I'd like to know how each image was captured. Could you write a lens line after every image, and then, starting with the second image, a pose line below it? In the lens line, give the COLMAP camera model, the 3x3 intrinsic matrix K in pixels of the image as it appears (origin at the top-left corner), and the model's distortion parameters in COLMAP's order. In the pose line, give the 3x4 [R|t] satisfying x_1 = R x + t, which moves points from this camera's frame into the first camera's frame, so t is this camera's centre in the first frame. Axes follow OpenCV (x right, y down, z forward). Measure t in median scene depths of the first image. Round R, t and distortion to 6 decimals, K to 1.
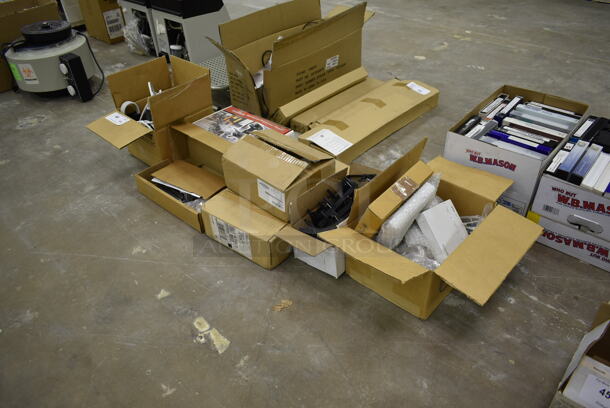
lens RADIAL K [[461.9, 0, 308.4], [0, 461.9, 204.6], [0, 0, 1]] dist [-0.024469, 0.010873]
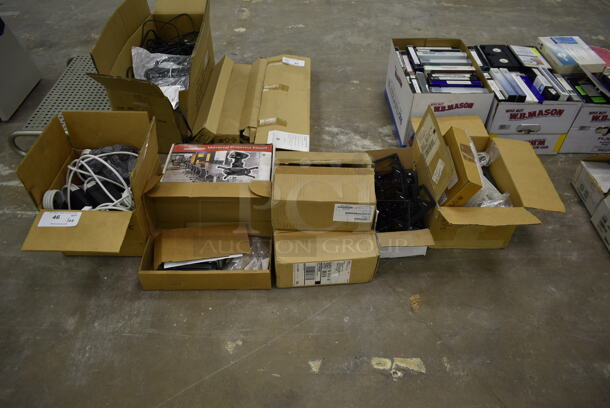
lens RADIAL K [[461.9, 0, 306.2], [0, 461.9, 205.9], [0, 0, 1]] dist [-0.024469, 0.010873]
pose [[0.738011, -0.434631, 0.516174, -0.617926], [0.380311, 0.899787, 0.213885, -0.266359], [-0.557408, 0.038457, 0.829348, 0.240330]]
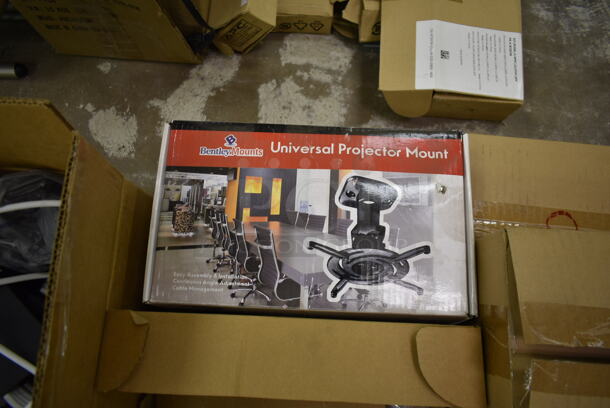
lens RADIAL K [[461.9, 0, 308.3], [0, 461.9, 201.8], [0, 0, 1]] dist [-0.024469, 0.010873]
pose [[0.771719, -0.611028, 0.176333, -0.235389], [0.373977, 0.660278, 0.651286, -0.443238], [-0.514383, -0.436666, 0.738060, 0.963495]]
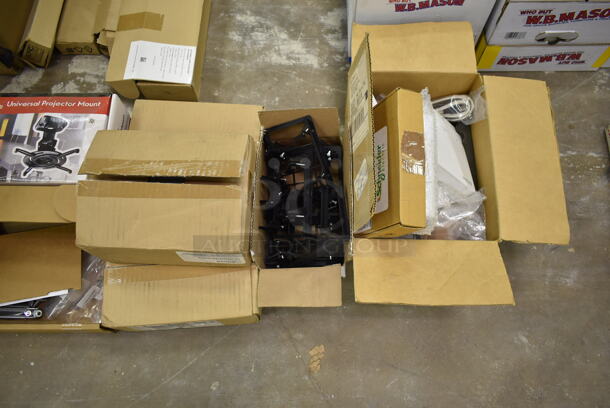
lens RADIAL K [[461.9, 0, 306.1], [0, 461.9, 202.3], [0, 0, 1]] dist [-0.024469, 0.010873]
pose [[0.757928, -0.606897, 0.239208, -0.084069], [0.399834, 0.721933, 0.564753, -0.345224], [-0.515439, -0.332399, 0.789831, 0.465550]]
